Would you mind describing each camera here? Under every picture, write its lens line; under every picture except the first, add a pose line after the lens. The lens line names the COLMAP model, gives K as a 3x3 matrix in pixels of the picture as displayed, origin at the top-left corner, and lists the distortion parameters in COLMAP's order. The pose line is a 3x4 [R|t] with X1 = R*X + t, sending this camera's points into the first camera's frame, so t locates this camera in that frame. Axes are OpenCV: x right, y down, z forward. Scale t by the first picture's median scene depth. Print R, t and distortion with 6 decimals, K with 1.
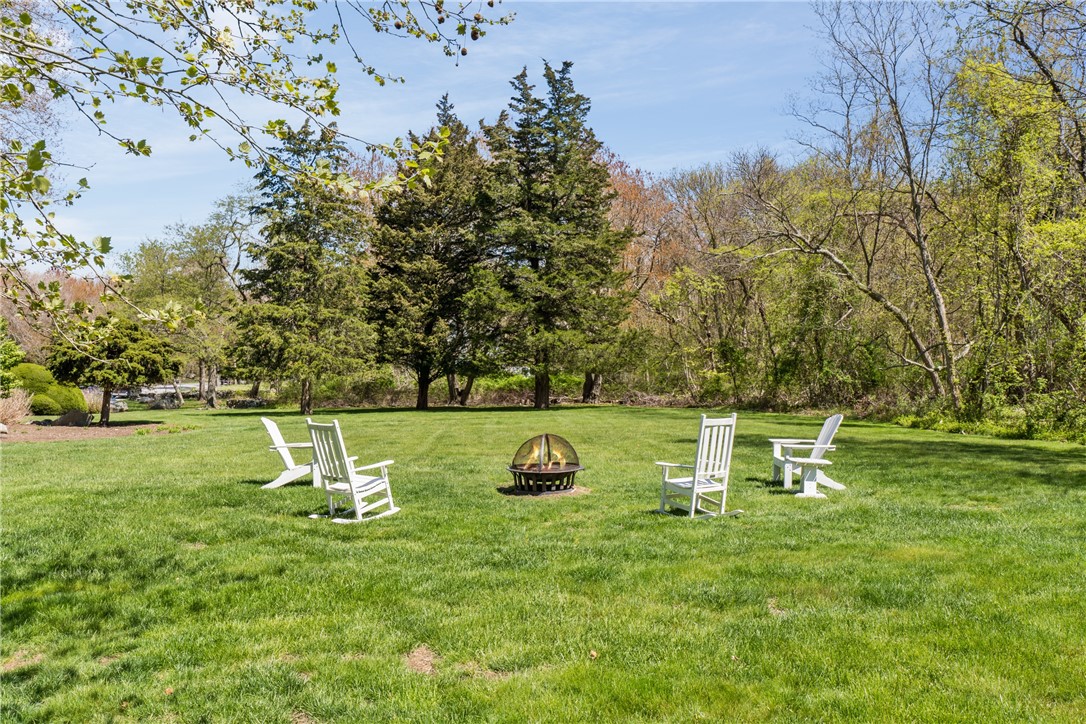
lens RADIAL K [[981.7, 0, 543.0], [0, 981.7, 362.0], [0, 0, 1]] dist [0.006687, 0.003728]
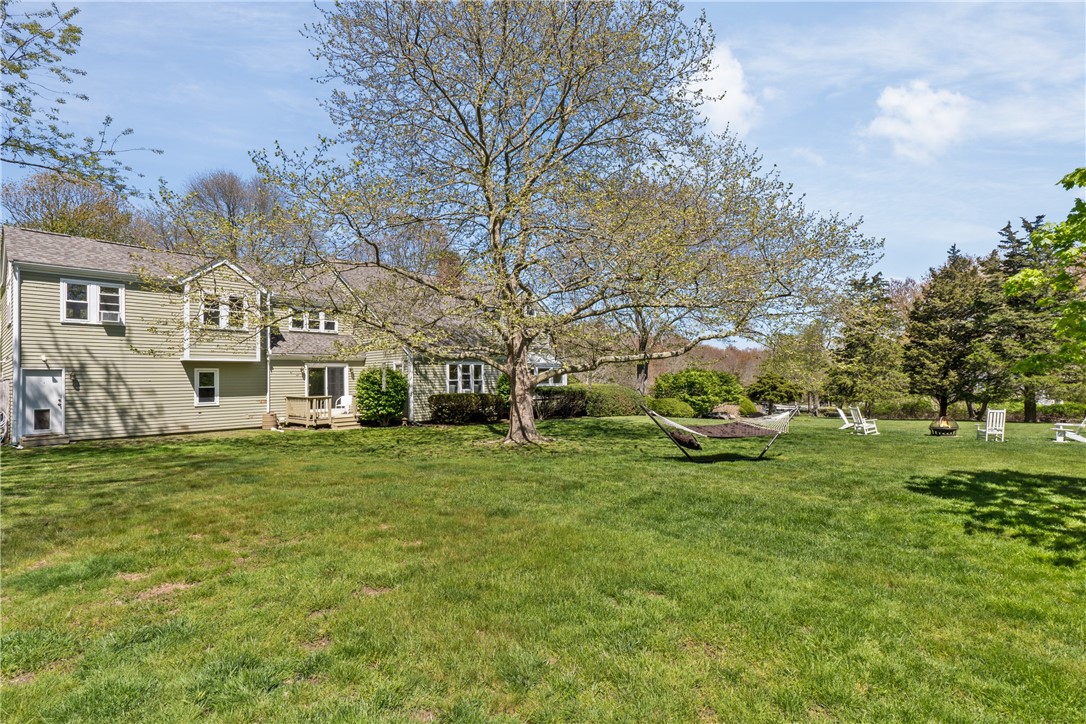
lens RADIAL K [[501.8, 0, 543.0], [0, 501.8, 362.0], [0, 0, 1]] dist [0.036520, -0.023921]
pose [[0.684644, -0.037891, -0.727892, 0.063321], [-0.006843, 0.998270, -0.058403, 0.001429], [0.728846, 0.044966, 0.683200, -0.198930]]
